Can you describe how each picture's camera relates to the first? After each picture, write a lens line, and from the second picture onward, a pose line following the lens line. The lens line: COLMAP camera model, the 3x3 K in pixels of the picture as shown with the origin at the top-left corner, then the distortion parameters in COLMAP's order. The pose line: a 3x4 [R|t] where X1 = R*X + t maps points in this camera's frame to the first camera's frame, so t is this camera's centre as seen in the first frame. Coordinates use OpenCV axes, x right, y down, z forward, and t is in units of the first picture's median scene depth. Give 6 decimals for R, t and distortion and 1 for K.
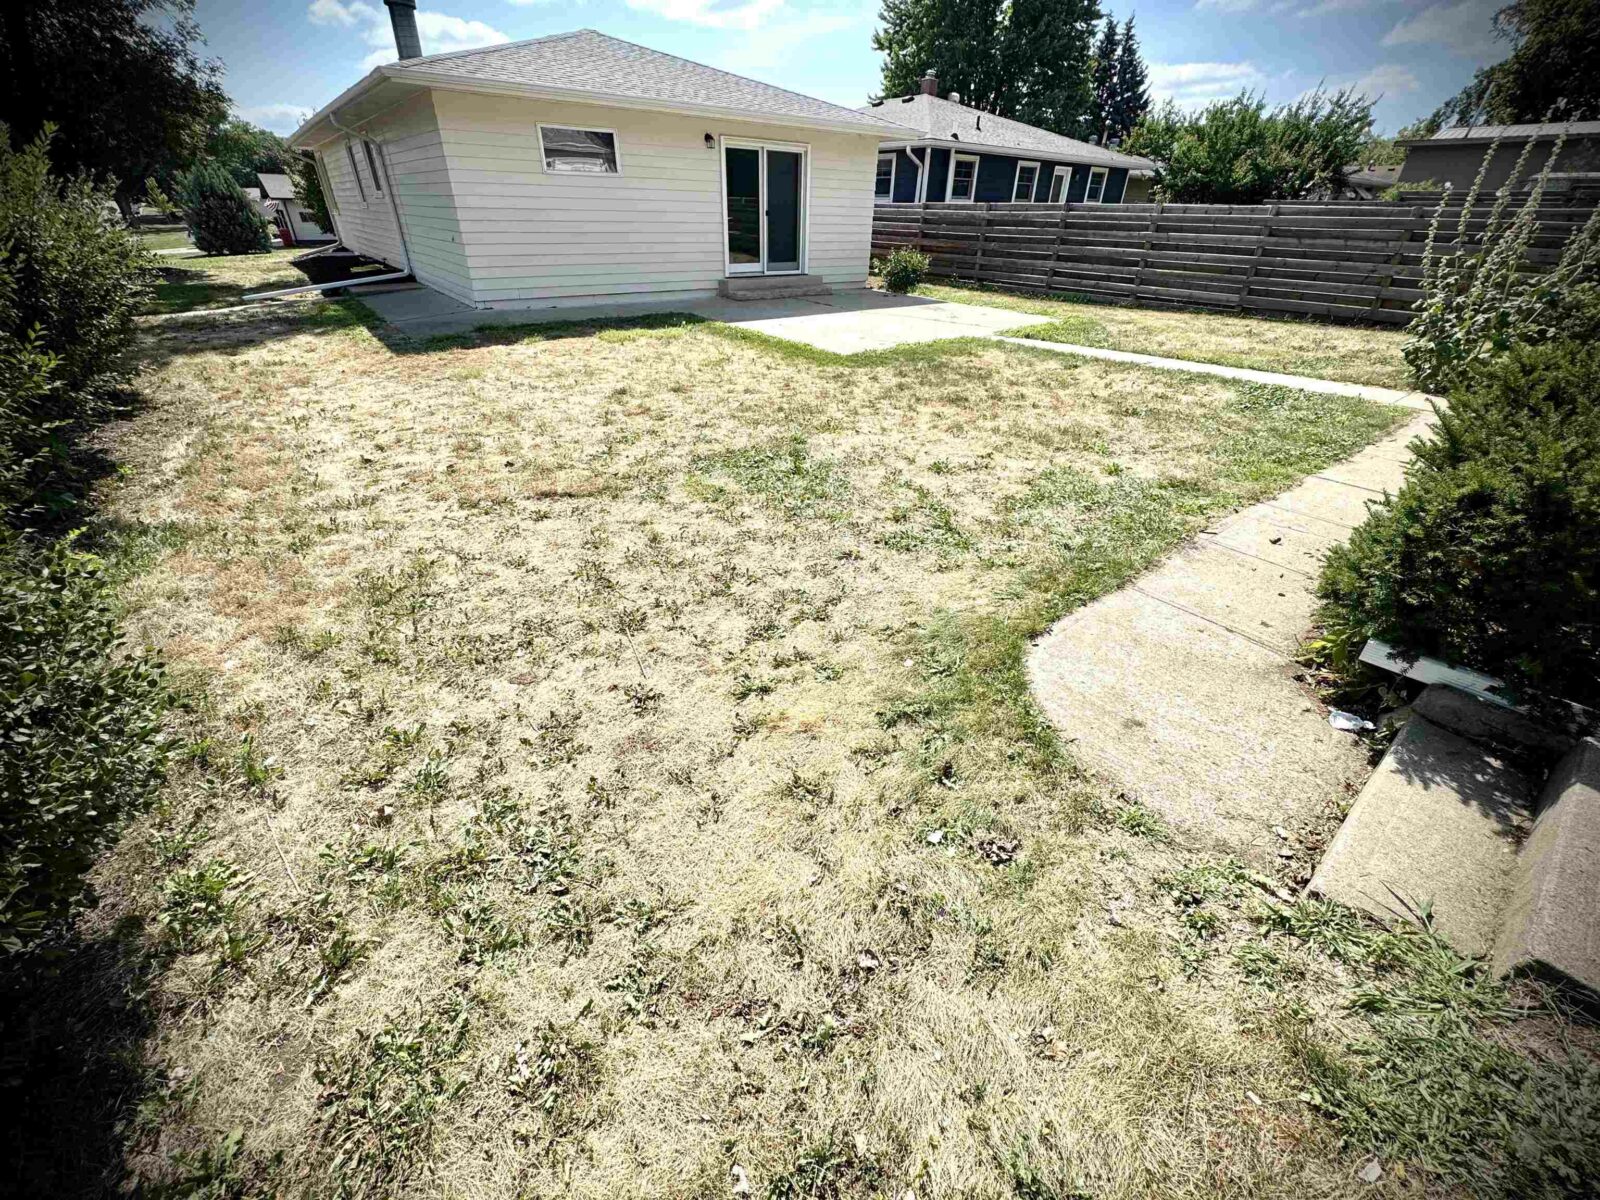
lens RADIAL K [[637.5, 0, 800.0], [0, 637.5, 600.0], [0, 0, 1]] dist [-0.003676, 0.000213]
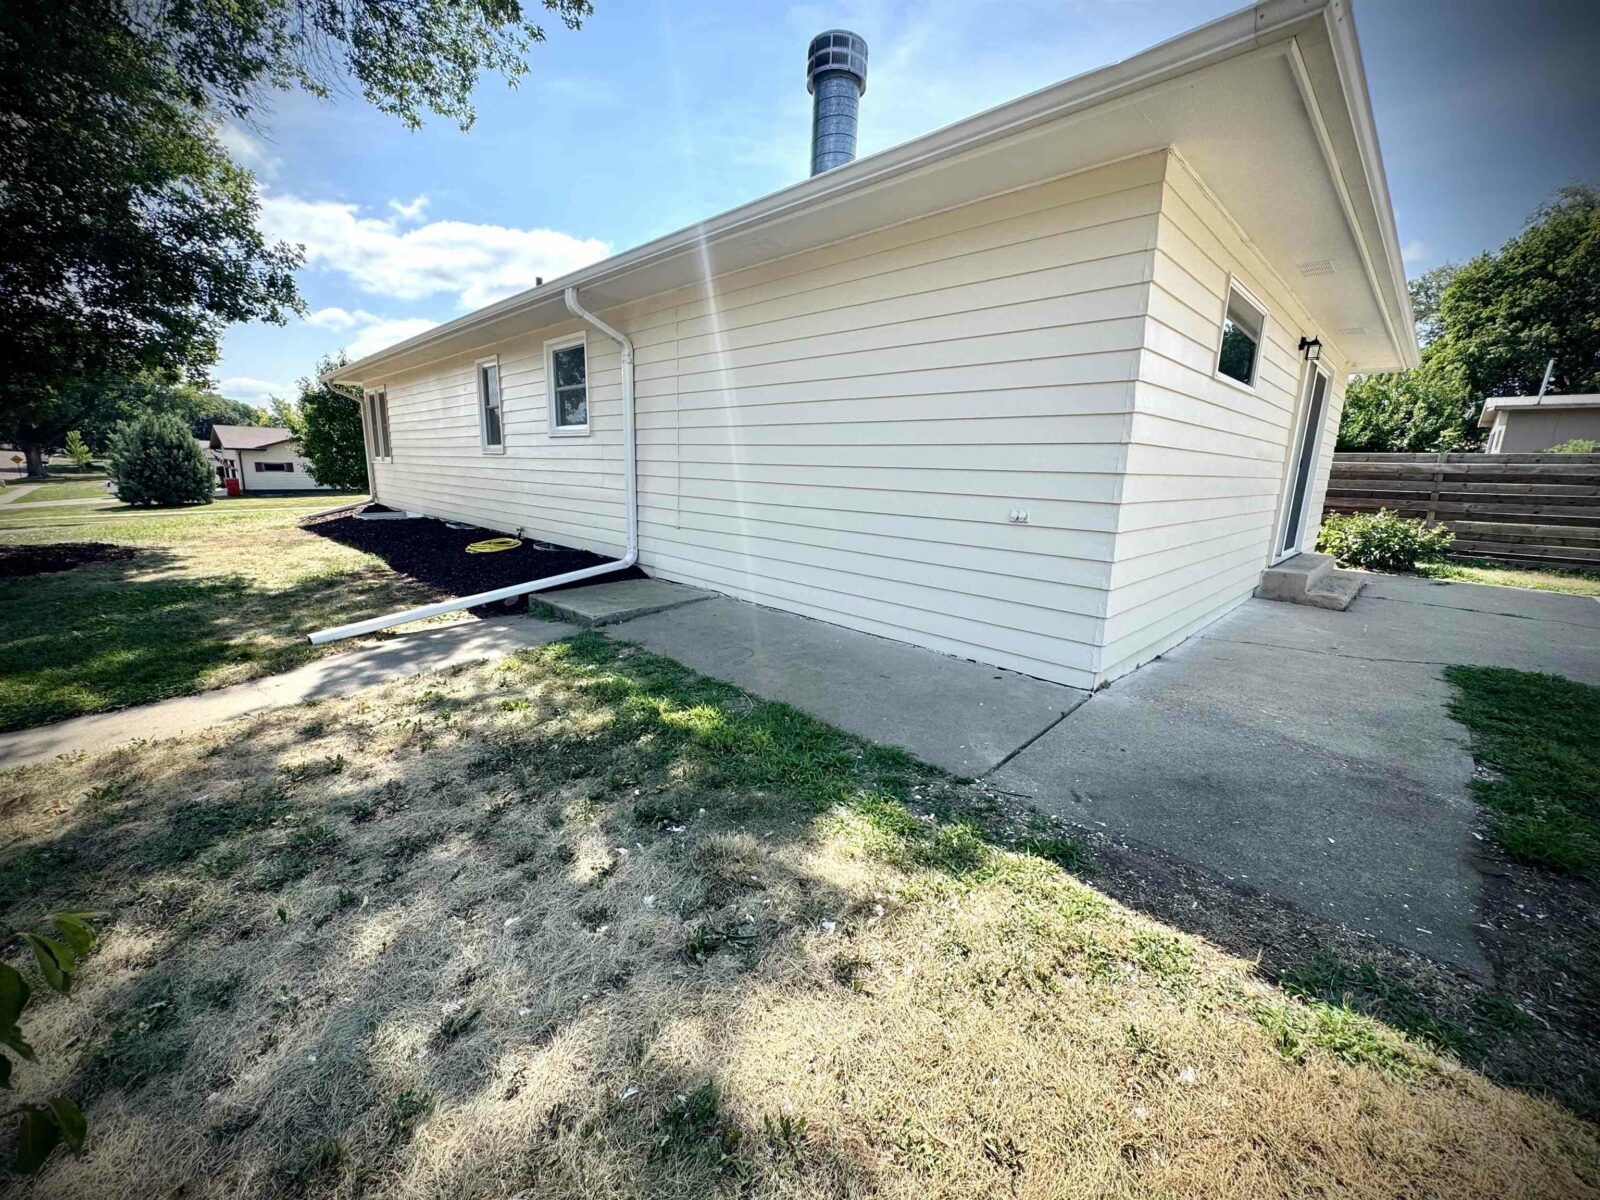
lens RADIAL K [[645.9, 0, 800.0], [0, 645.9, 600.0], [0, 0, 1]] dist [-0.001245, 0.000208]
pose [[0.992256, -0.017329, 0.122994, -0.544057], [0.058079, 0.940033, -0.336103, -0.300852], [-0.109794, 0.340643, 0.933760, 0.506562]]
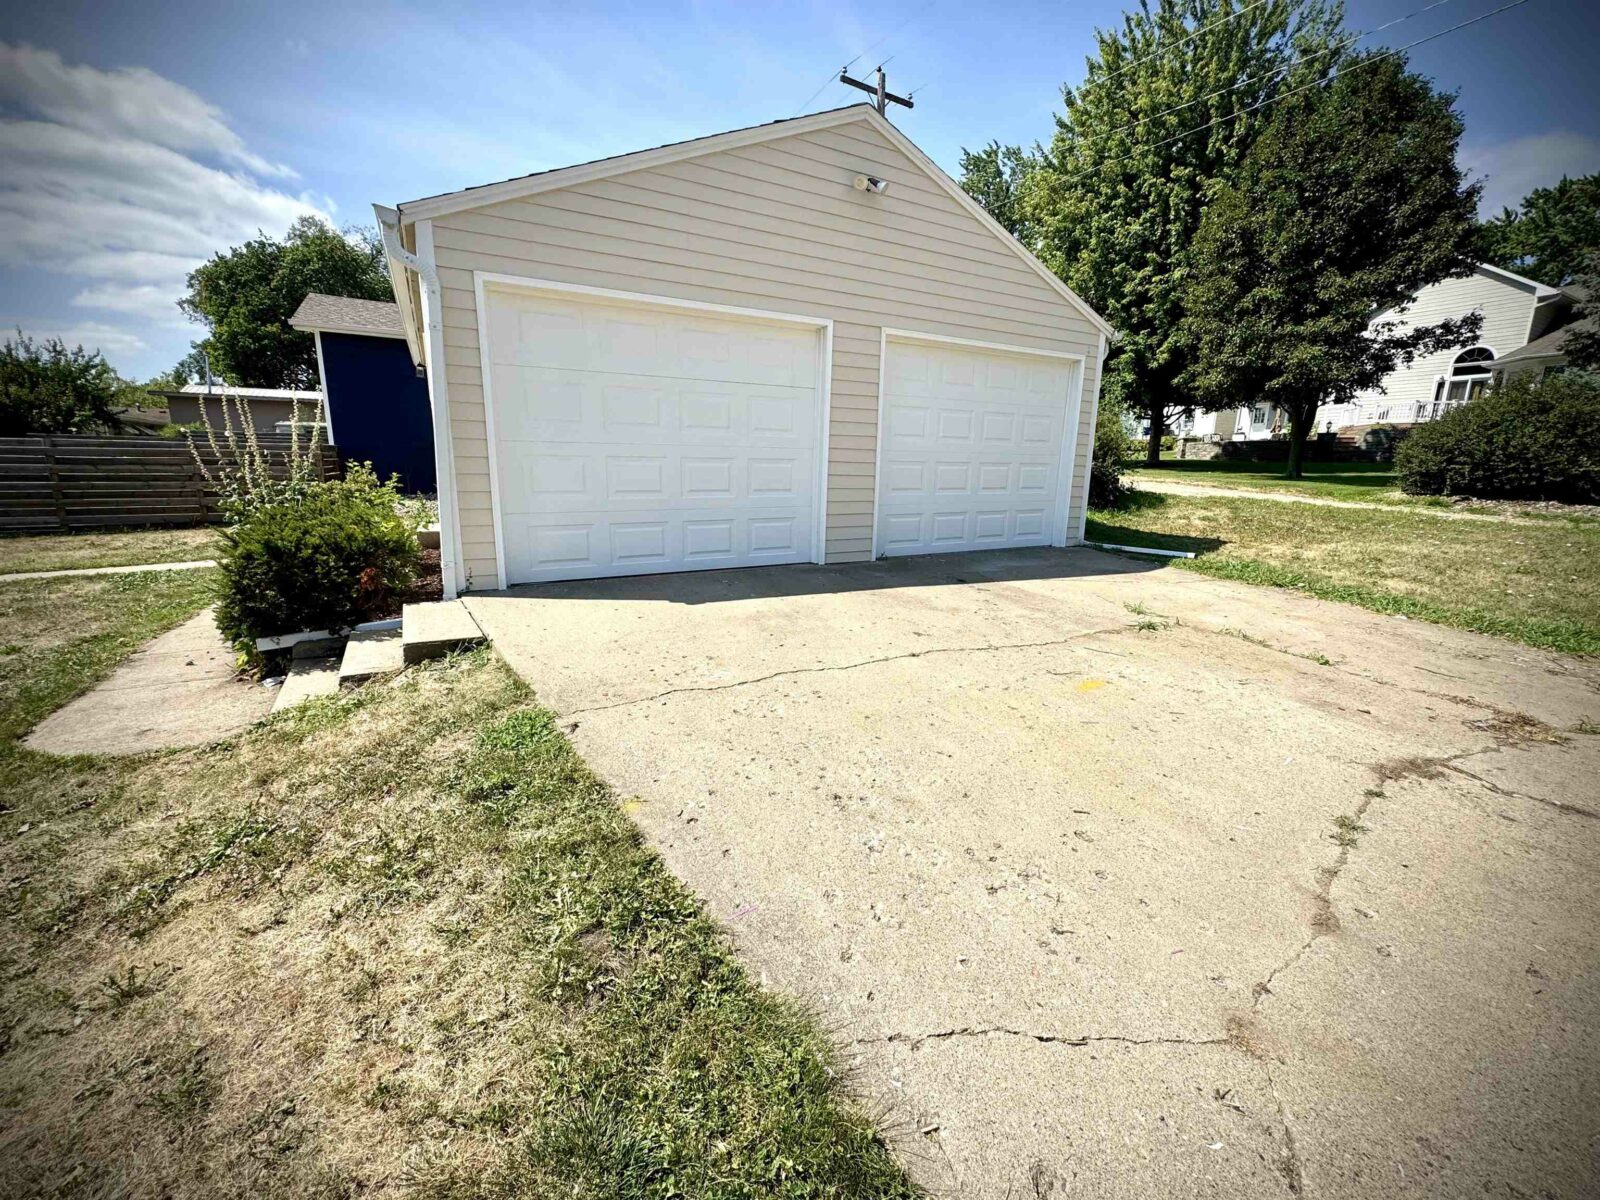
lens RADIAL K [[640.8, 0, 800.0], [0, 640.8, 600.0], [0, 0, 1]] dist [0.005550, 0.000251]
pose [[0.157214, -0.223220, 0.962006, -0.120509], [0.510401, 0.852299, 0.114353, 0.101993], [-0.845443, 0.473031, 0.247925, -0.162257]]
